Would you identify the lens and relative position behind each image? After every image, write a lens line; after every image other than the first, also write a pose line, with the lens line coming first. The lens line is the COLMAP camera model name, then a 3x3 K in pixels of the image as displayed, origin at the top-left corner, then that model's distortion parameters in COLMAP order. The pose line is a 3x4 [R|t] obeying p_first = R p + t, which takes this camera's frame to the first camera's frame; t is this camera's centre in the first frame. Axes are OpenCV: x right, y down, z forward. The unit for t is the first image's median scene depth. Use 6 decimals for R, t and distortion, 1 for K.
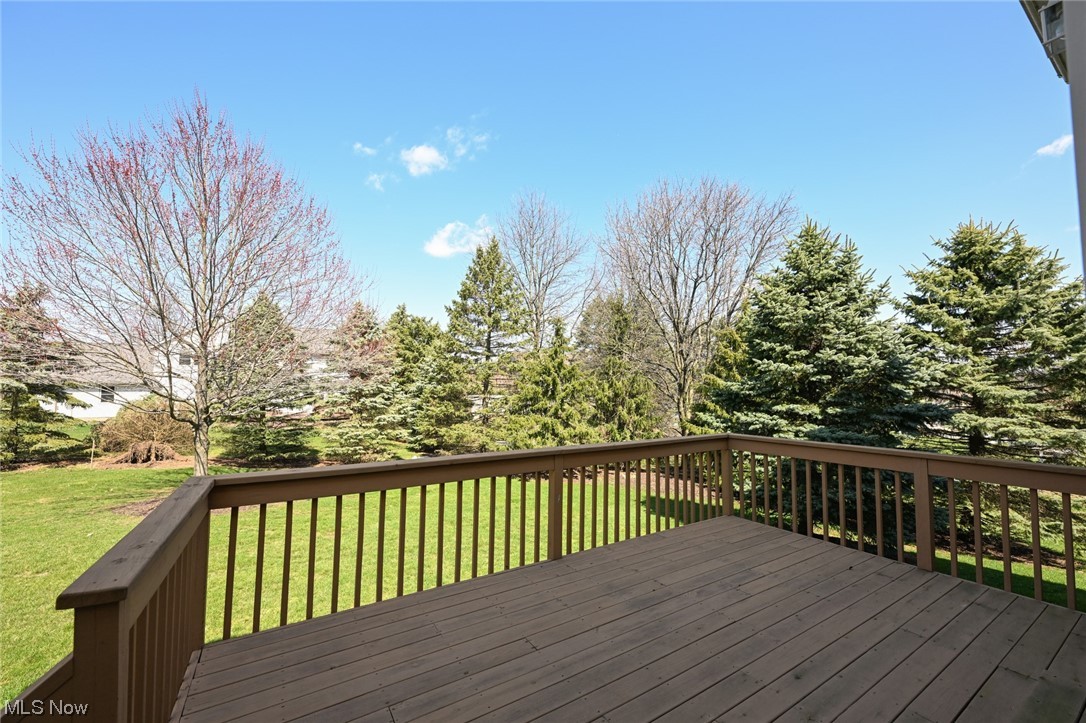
lens RADIAL K [[432.4, 0, 545.9], [0, 432.4, 369.8], [0, 0, 1]] dist [0.004769, -0.000590]
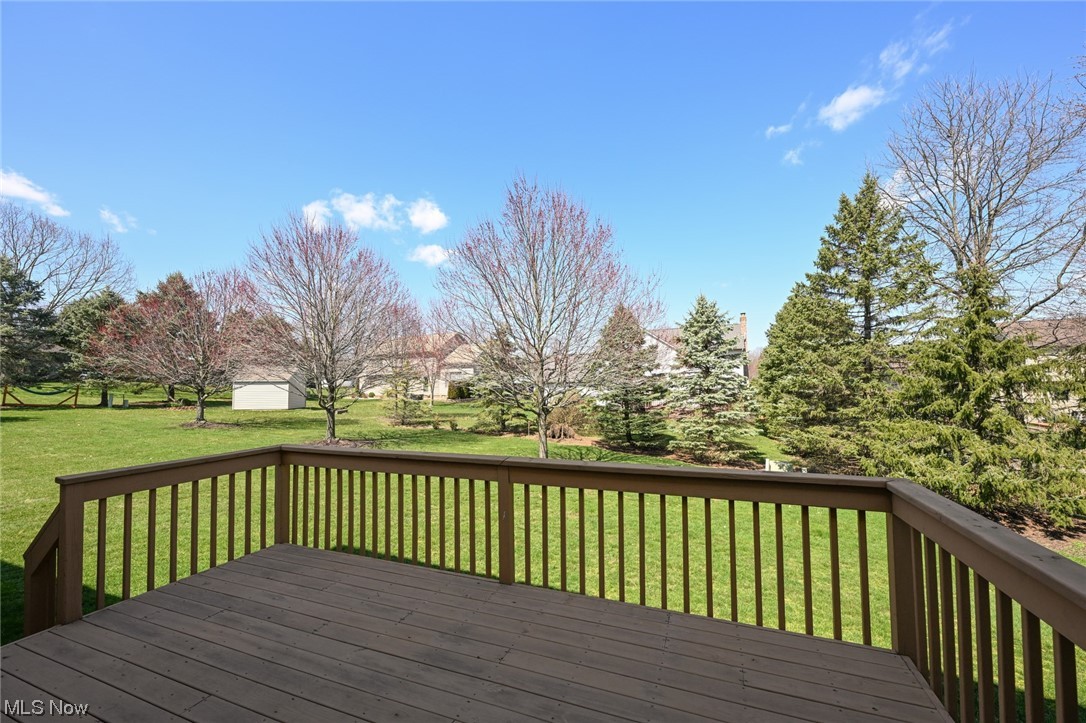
lens RADIAL K [[432.4, 0, 538.2], [0, 432.4, 356.0], [0, 0, 1]] dist [0.004769, -0.000590]
pose [[0.573677, -0.066125, -0.816408, 0.183548], [0.052465, 0.997656, -0.043939, 0.002948], [0.817399, -0.017626, 0.575802, 0.123426]]
